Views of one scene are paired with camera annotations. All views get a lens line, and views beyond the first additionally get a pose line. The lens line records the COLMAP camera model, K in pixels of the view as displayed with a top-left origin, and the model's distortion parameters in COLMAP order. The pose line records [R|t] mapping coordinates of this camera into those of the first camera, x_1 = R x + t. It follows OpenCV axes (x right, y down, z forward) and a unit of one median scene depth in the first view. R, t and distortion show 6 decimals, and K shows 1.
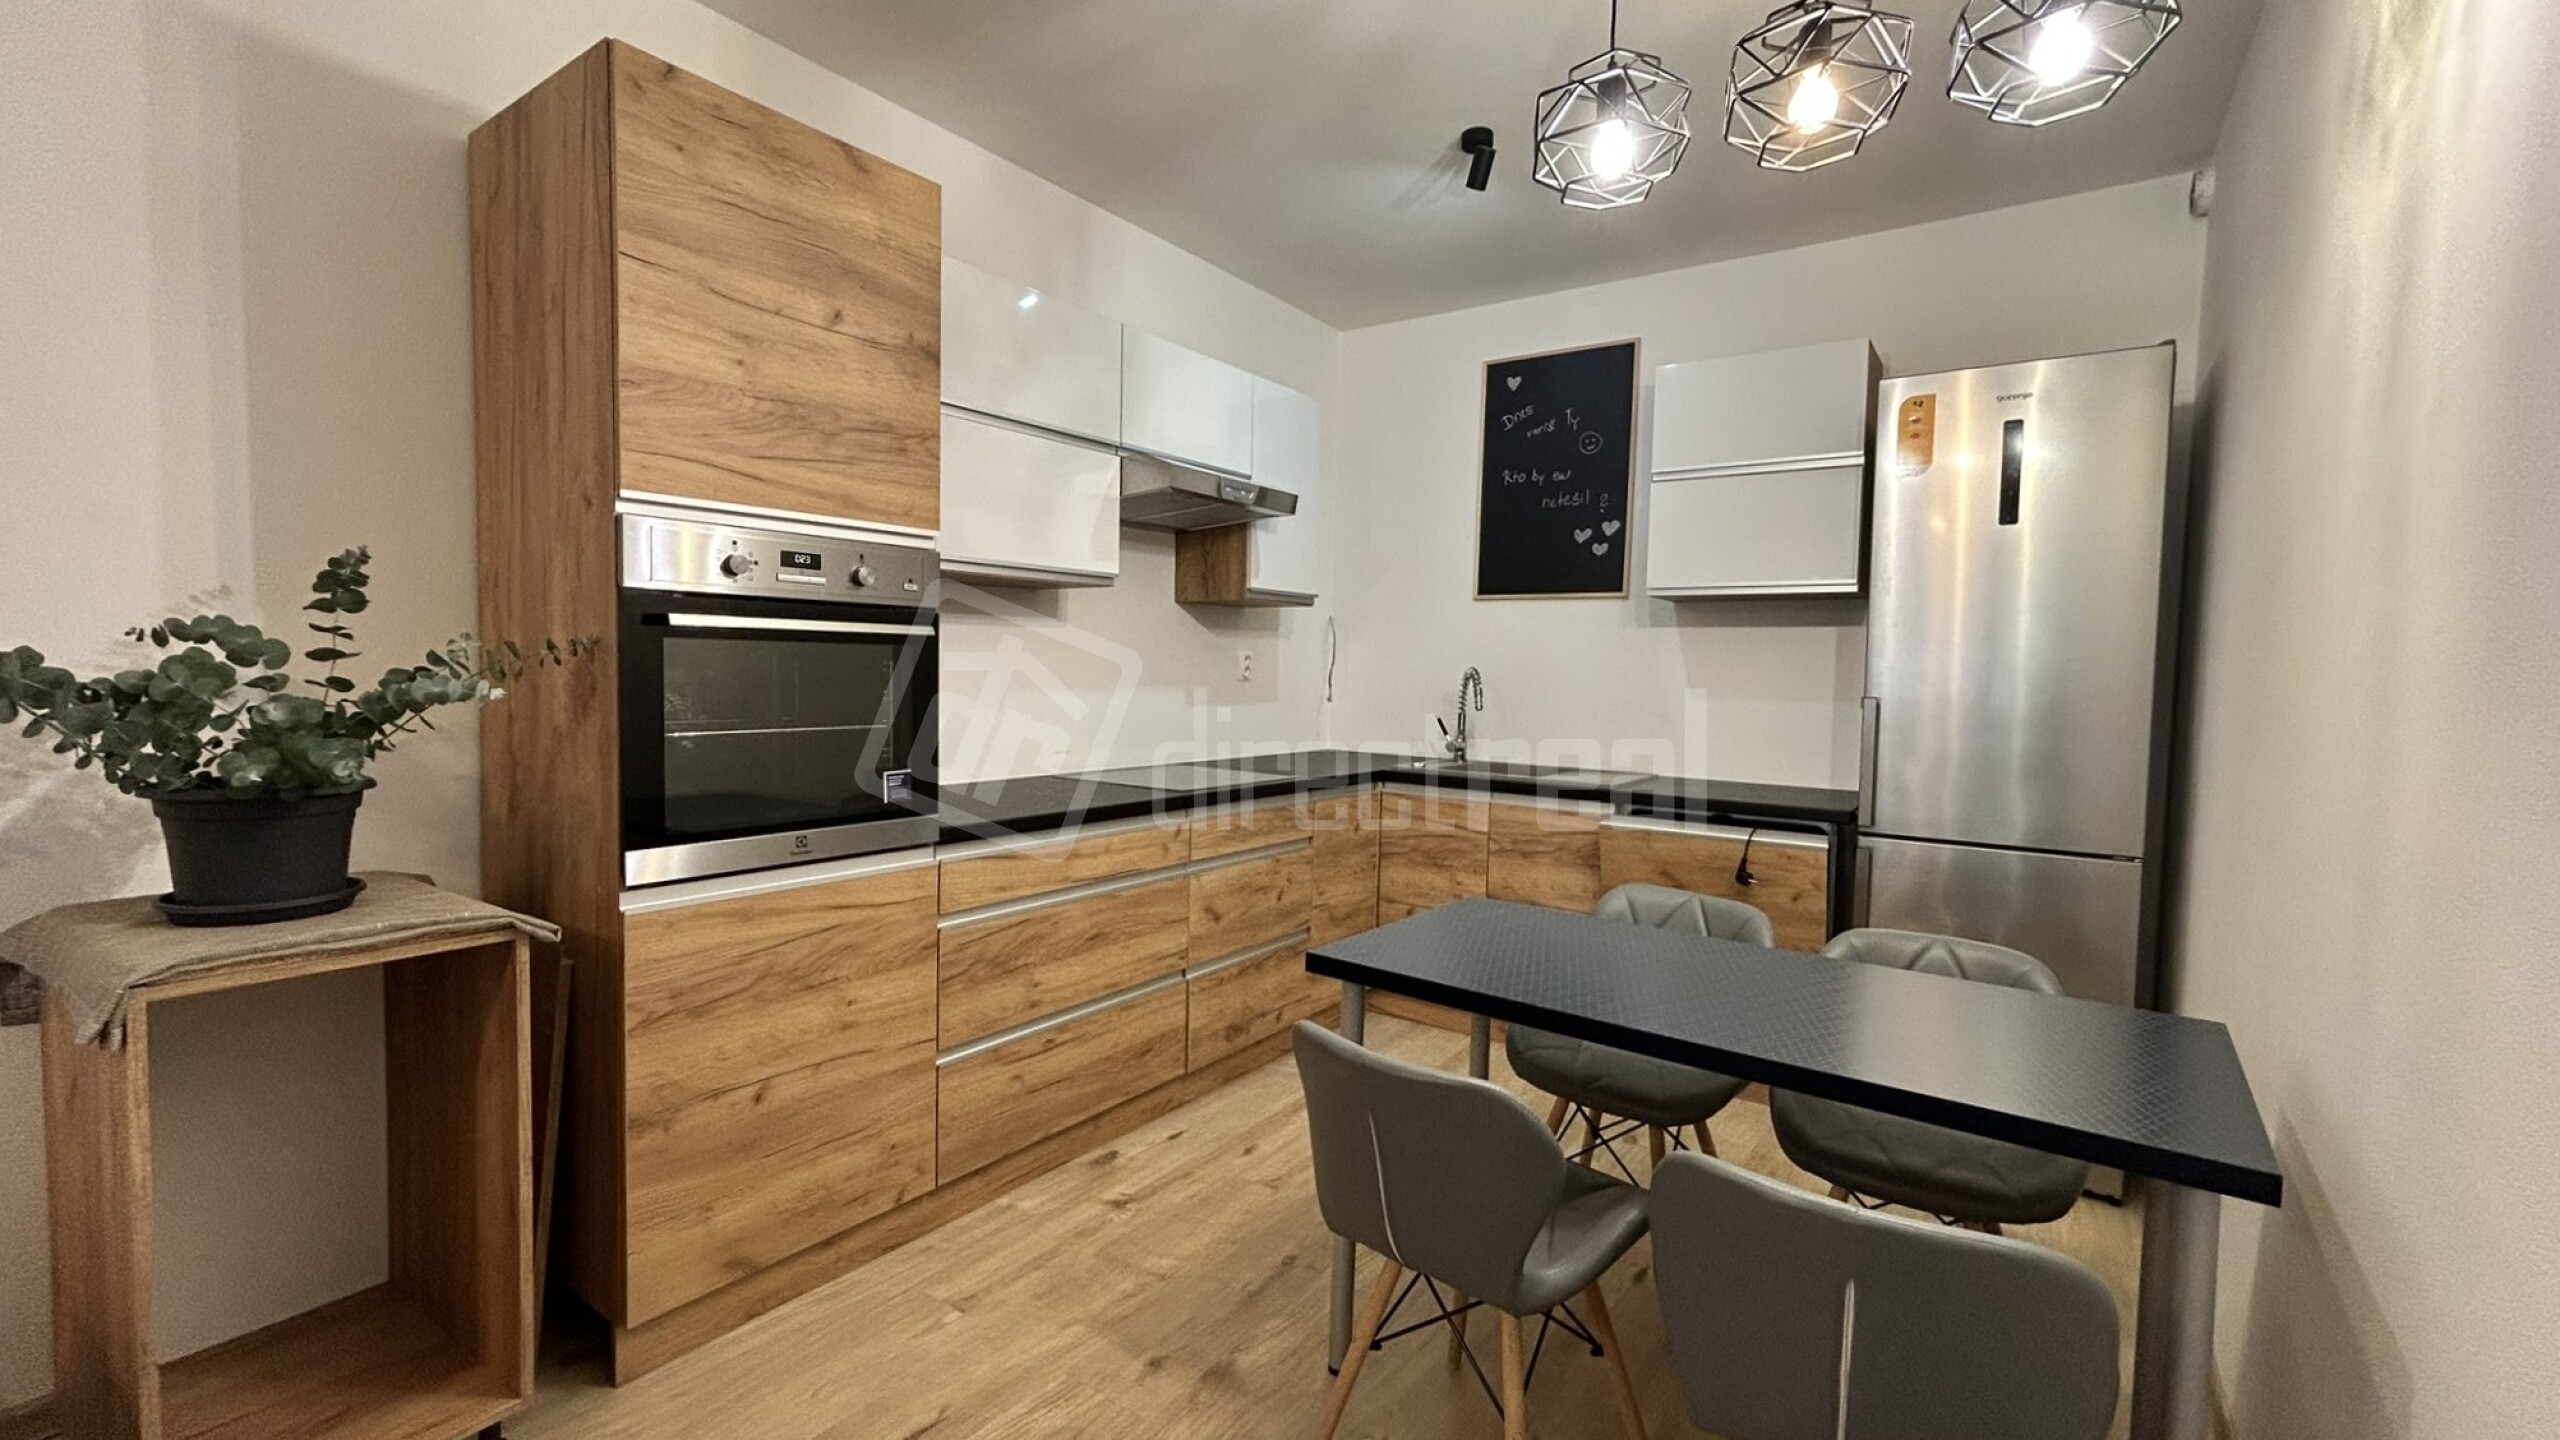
lens RADIAL K [[1043.5, 0, 1293.1], [0, 1043.5, 725.5], [0, 0, 1]] dist [0.003220, 0.002303]
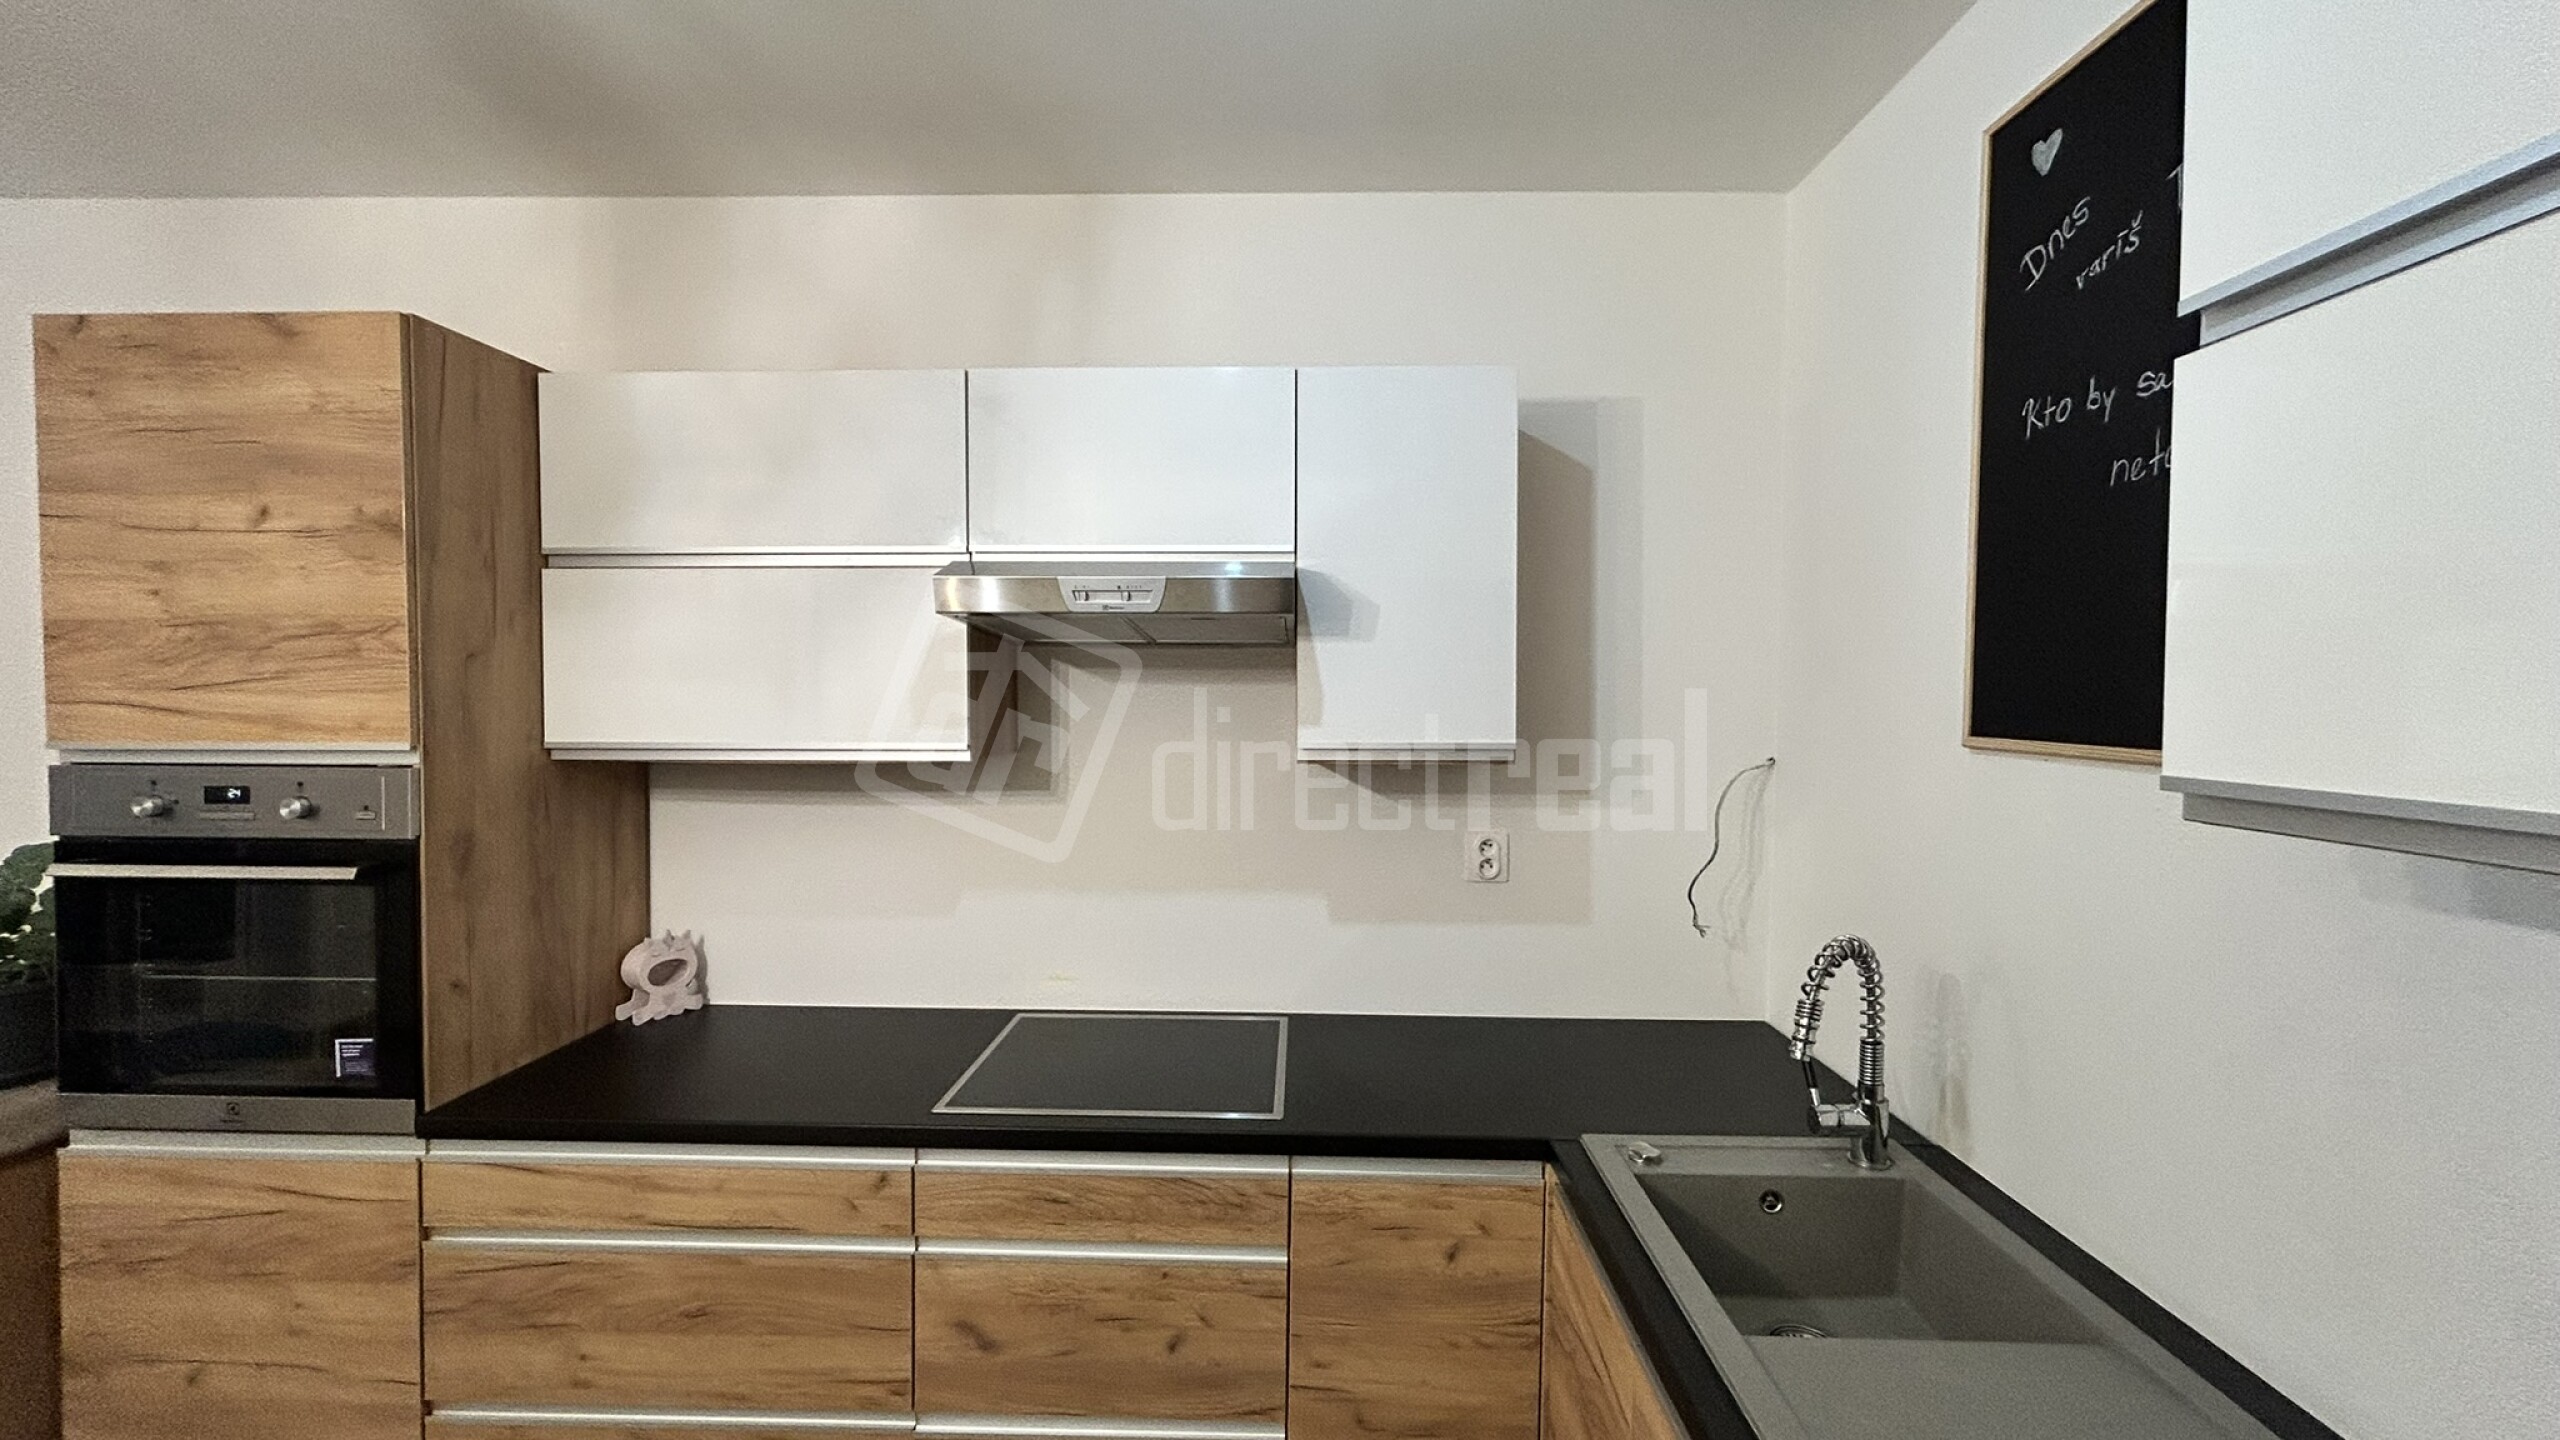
lens RADIAL K [[1043.5, 0, 1279.7], [0, 1043.5, 728.1], [0, 0, 1]] dist [0.003220, 0.002303]
pose [[0.550230, 0.009350, -0.834961, 0.672405], [-0.044682, 0.998834, -0.018260, -0.207723], [0.833817, 0.047355, 0.550006, 1.090411]]
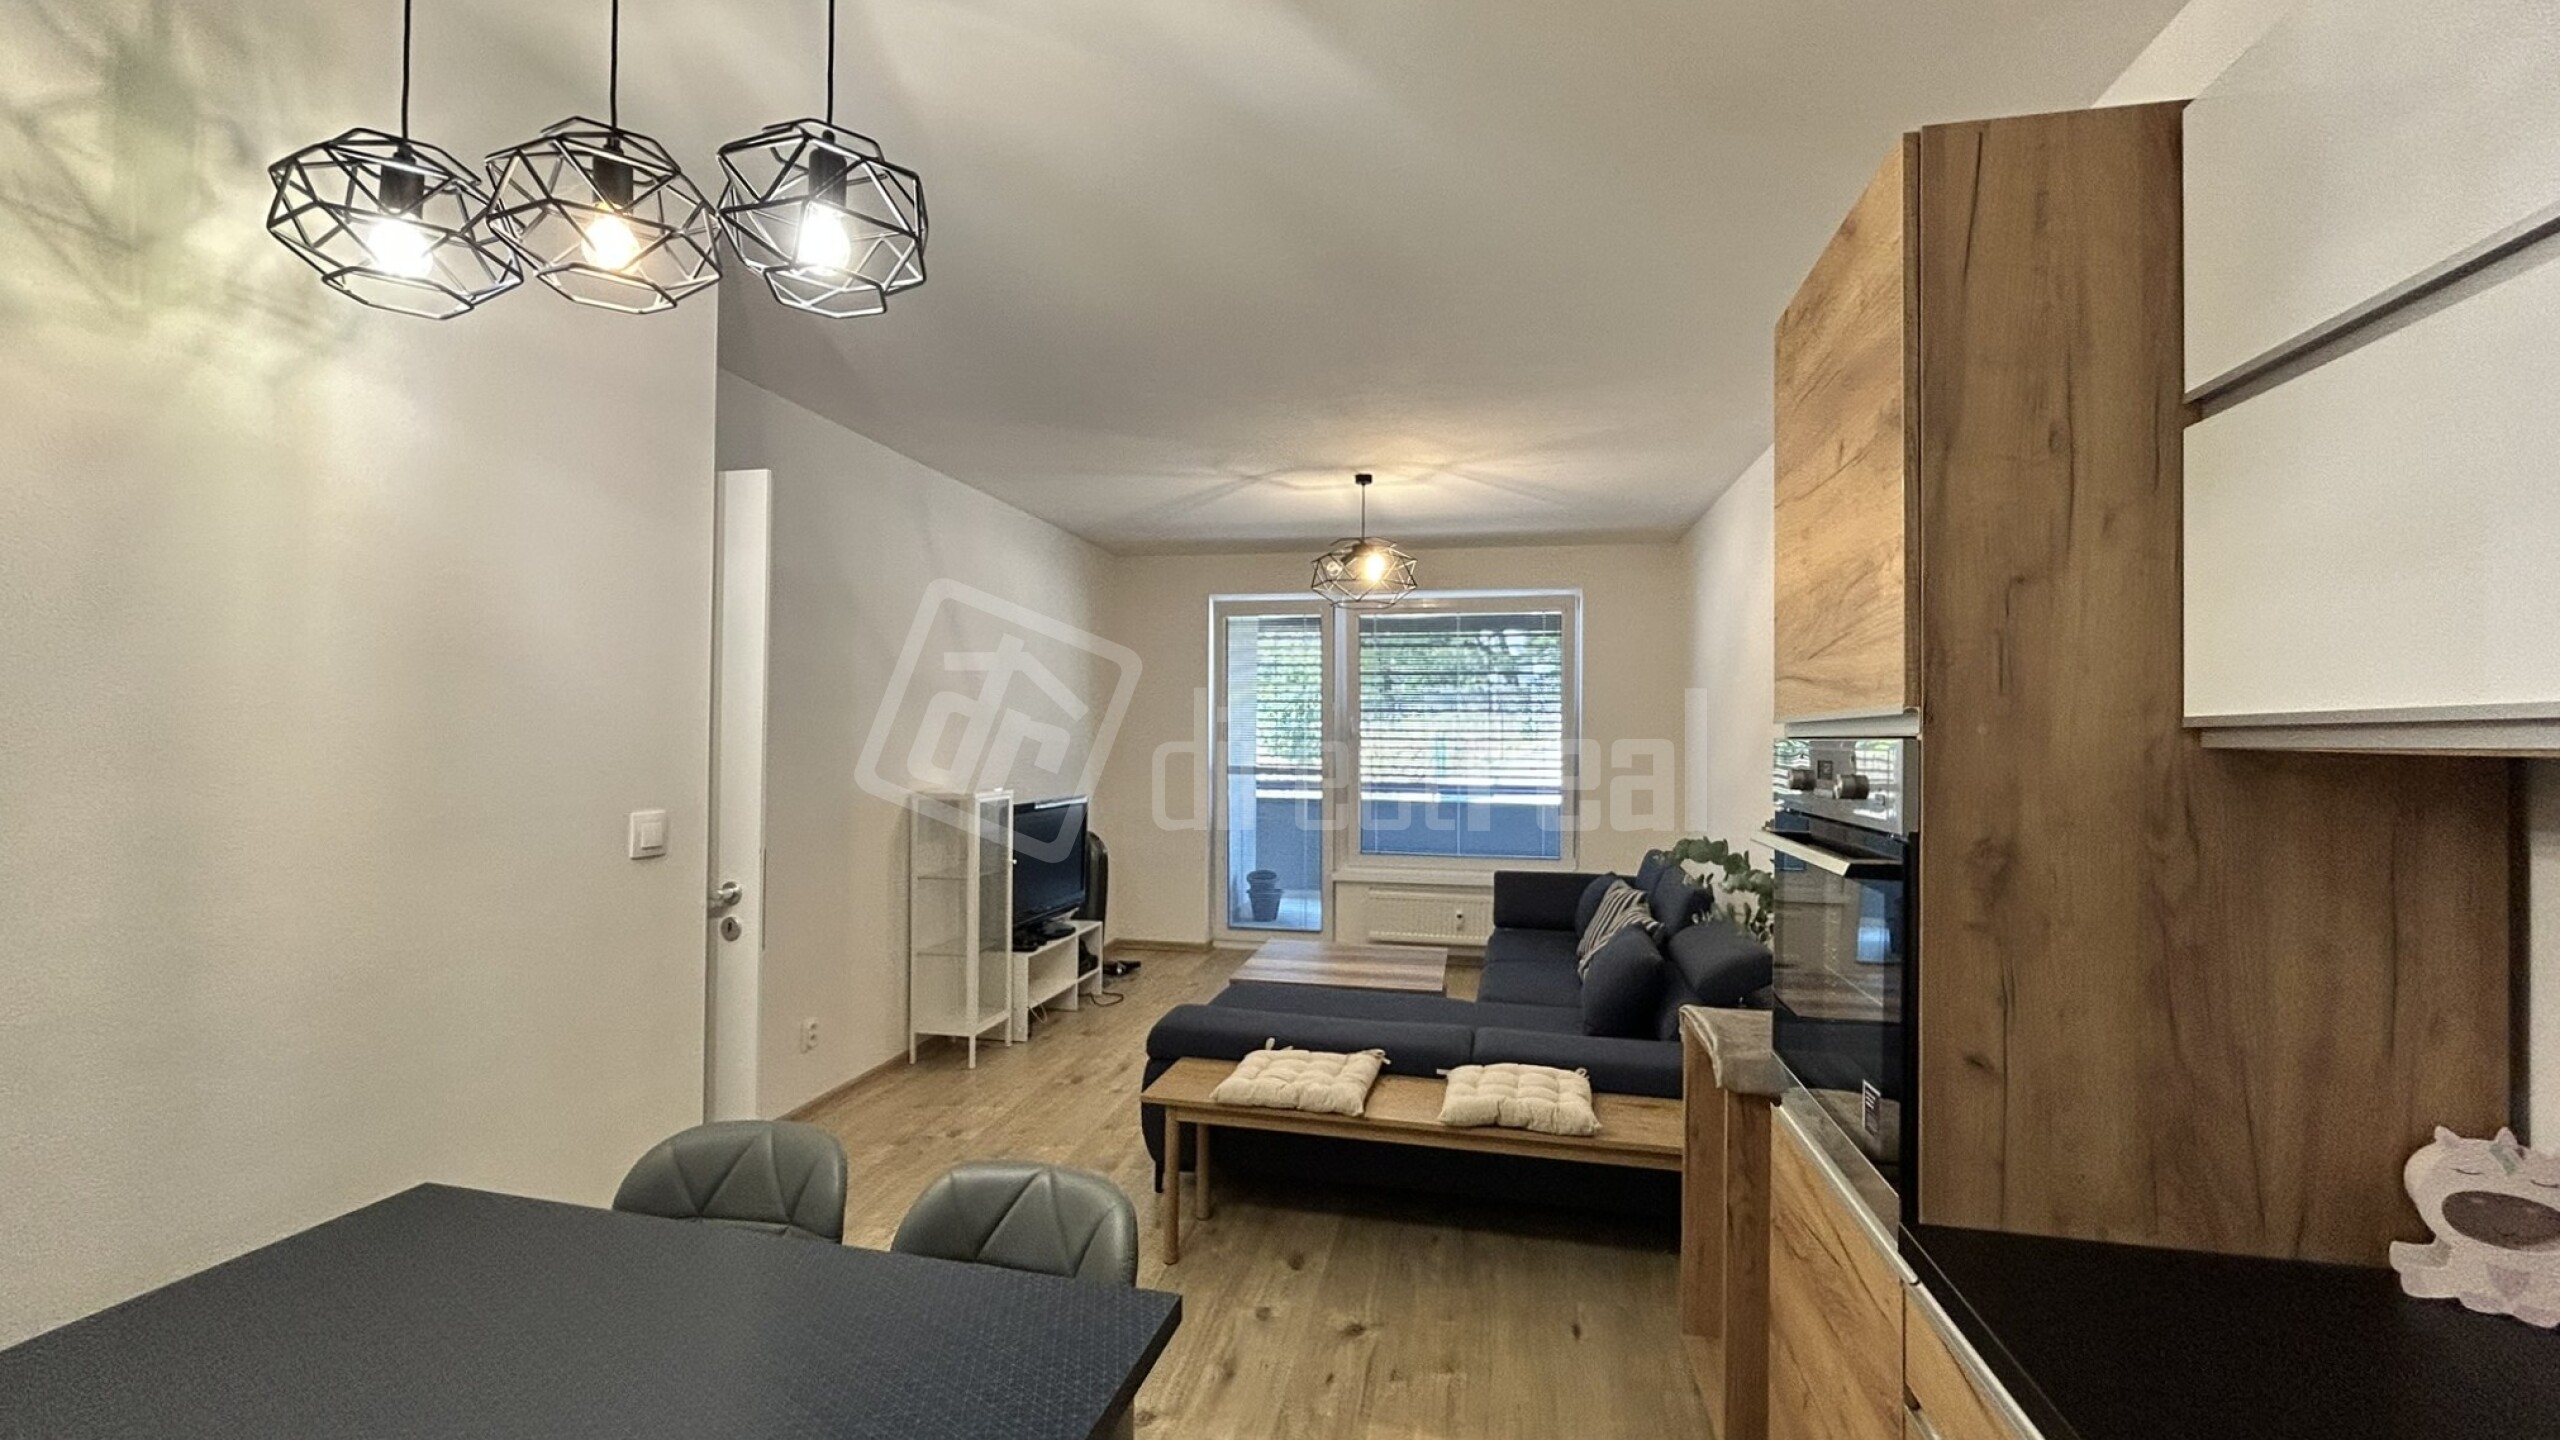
lens RADIAL K [[1043.5, 0, 1301.5], [0, 1043.5, 721.7], [0, 0, 1]] dist [0.003220, 0.002303]
pose [[-0.909004, -0.047016, -0.414128, 0.210398], [-0.062938, 0.997707, 0.024878, -0.166427], [0.412009, 0.048679, -0.909879, 1.360650]]
